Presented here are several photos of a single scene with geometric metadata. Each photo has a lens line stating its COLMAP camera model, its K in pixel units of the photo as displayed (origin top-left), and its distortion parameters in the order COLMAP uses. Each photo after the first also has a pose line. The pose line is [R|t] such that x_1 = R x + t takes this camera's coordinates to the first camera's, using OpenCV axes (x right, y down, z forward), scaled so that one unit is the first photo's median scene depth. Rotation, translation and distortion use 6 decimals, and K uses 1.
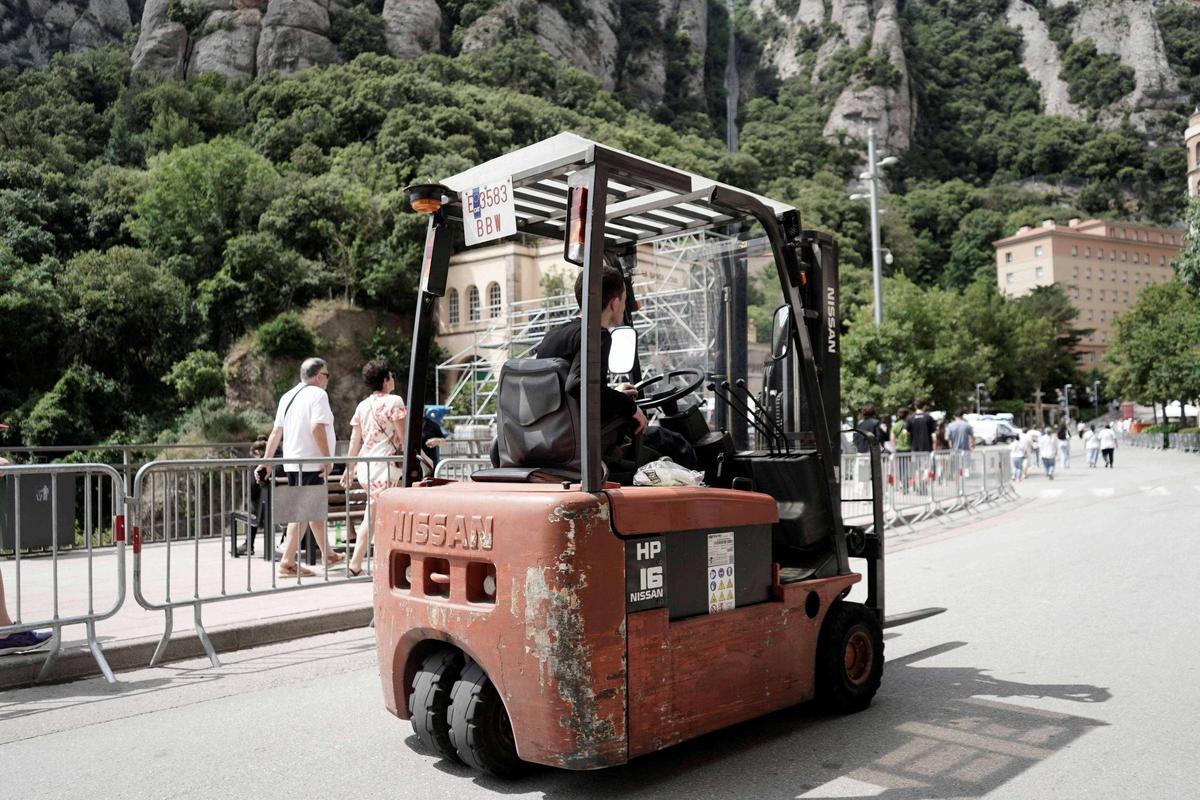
lens RADIAL K [[952.2, 0, 605.8], [0, 952.2, 396.8], [0, 0, 1]] dist [-0.018256, 0.009683]
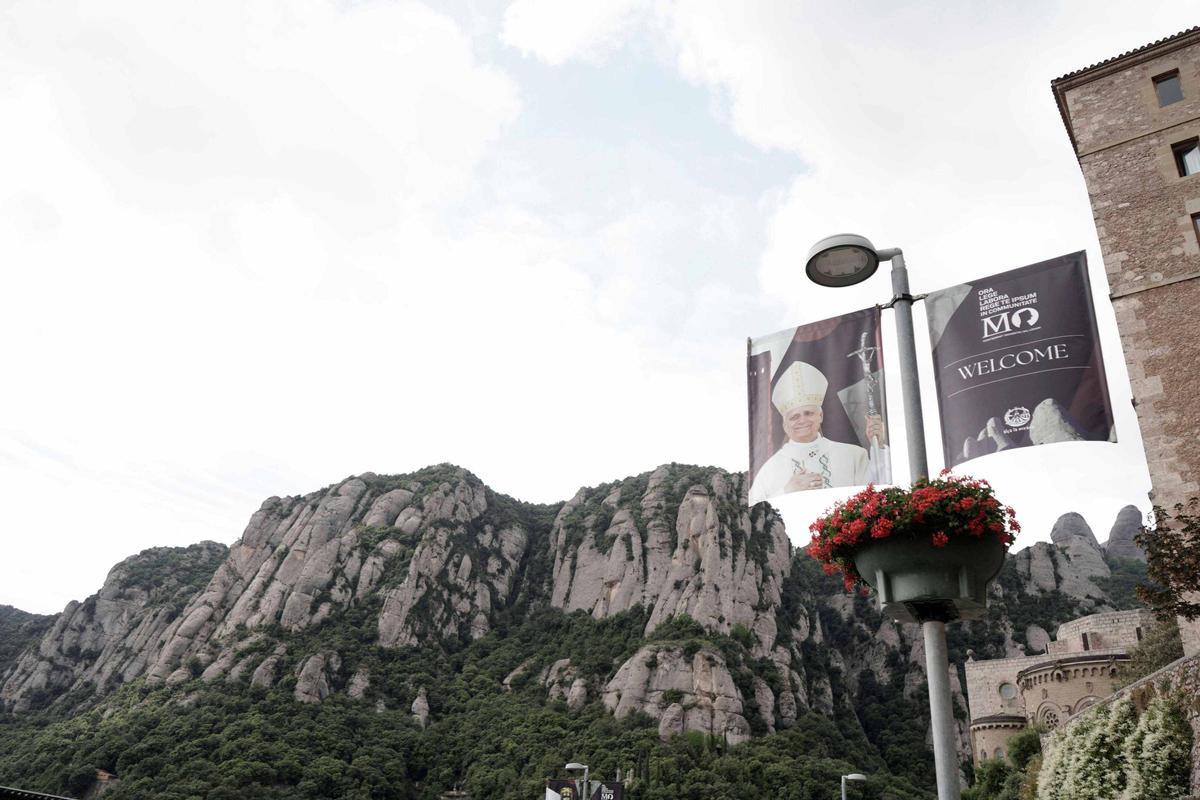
lens RADIAL K [[952.2, 0, 605.8], [0, 952.2, 396.8], [0, 0, 1]] dist [-0.018256, 0.009683]
pose [[0.993757, 0.107067, 0.031373, -0.485064], [-0.084214, 0.904285, -0.418540, -0.059436], [-0.073182, 0.413285, 0.907656, -0.839479]]
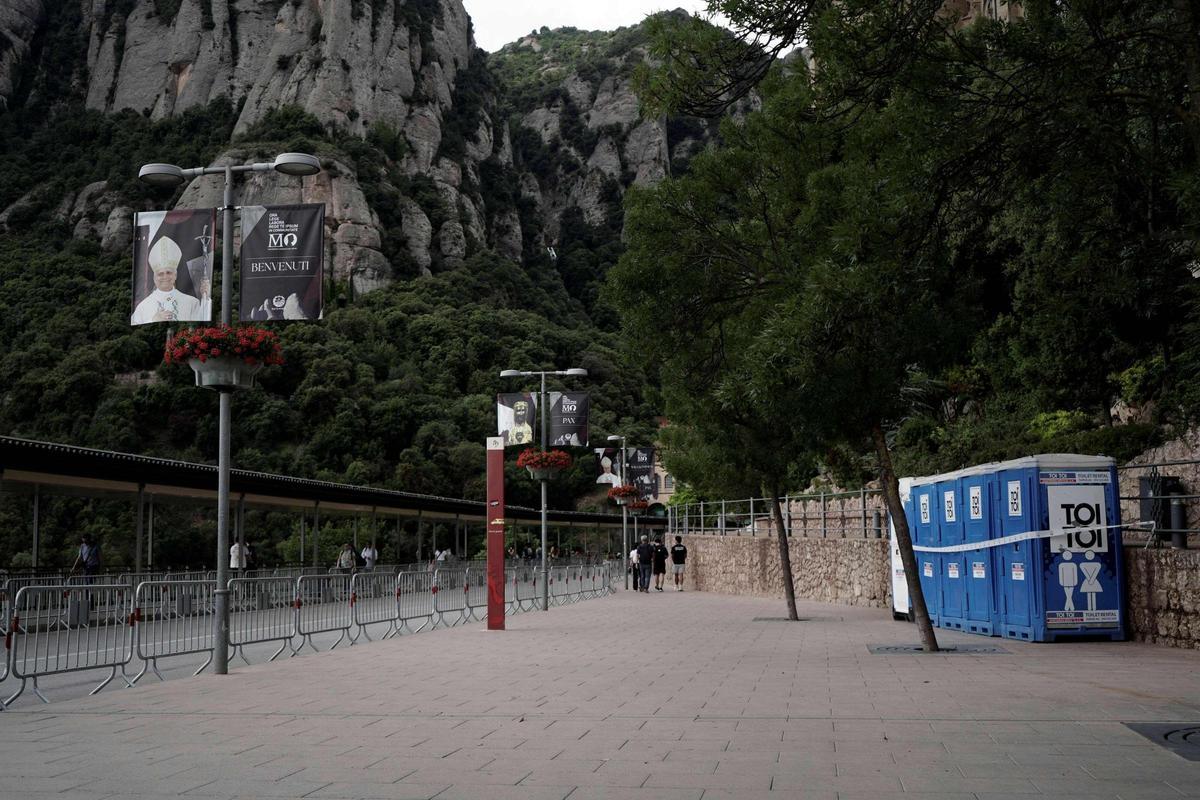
lens RADIAL K [[1265.8, 0, 600.0], [0, 1265.8, 400.0], [0, 0, 1]] dist [-0.018914, 0.002172]
pose [[0.940946, 0.039719, 0.336220, -0.391098], [-0.023020, 0.998302, -0.053508, -0.037259], [-0.337775, 0.042608, 0.940262, -0.578273]]
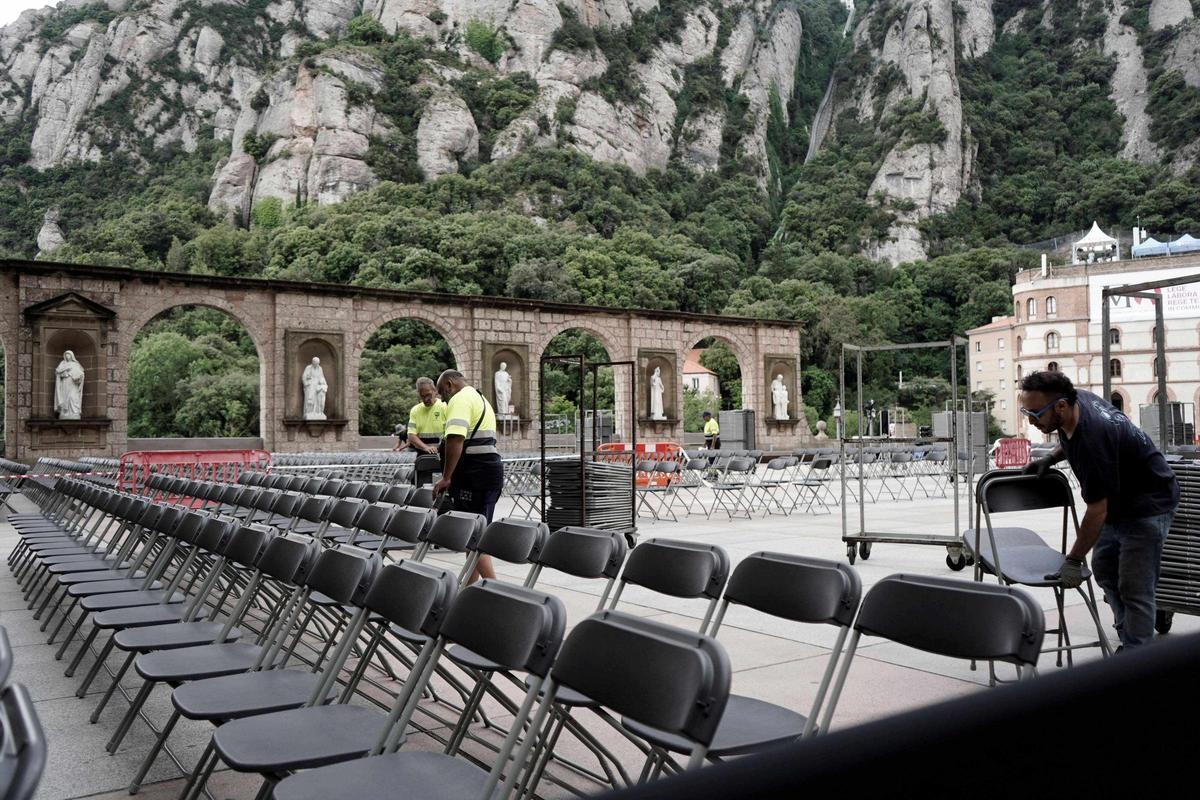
lens RADIAL K [[952.2, 0, 605.8], [0, 952.2, 396.8], [0, 0, 1]] dist [-0.018256, 0.009683]
pose [[0.982364, 0.000797, -0.186977, 0.135795], [0.000942, 0.999957, 0.009212, -0.063331], [0.186976, -0.009225, 0.982321, -0.057923]]
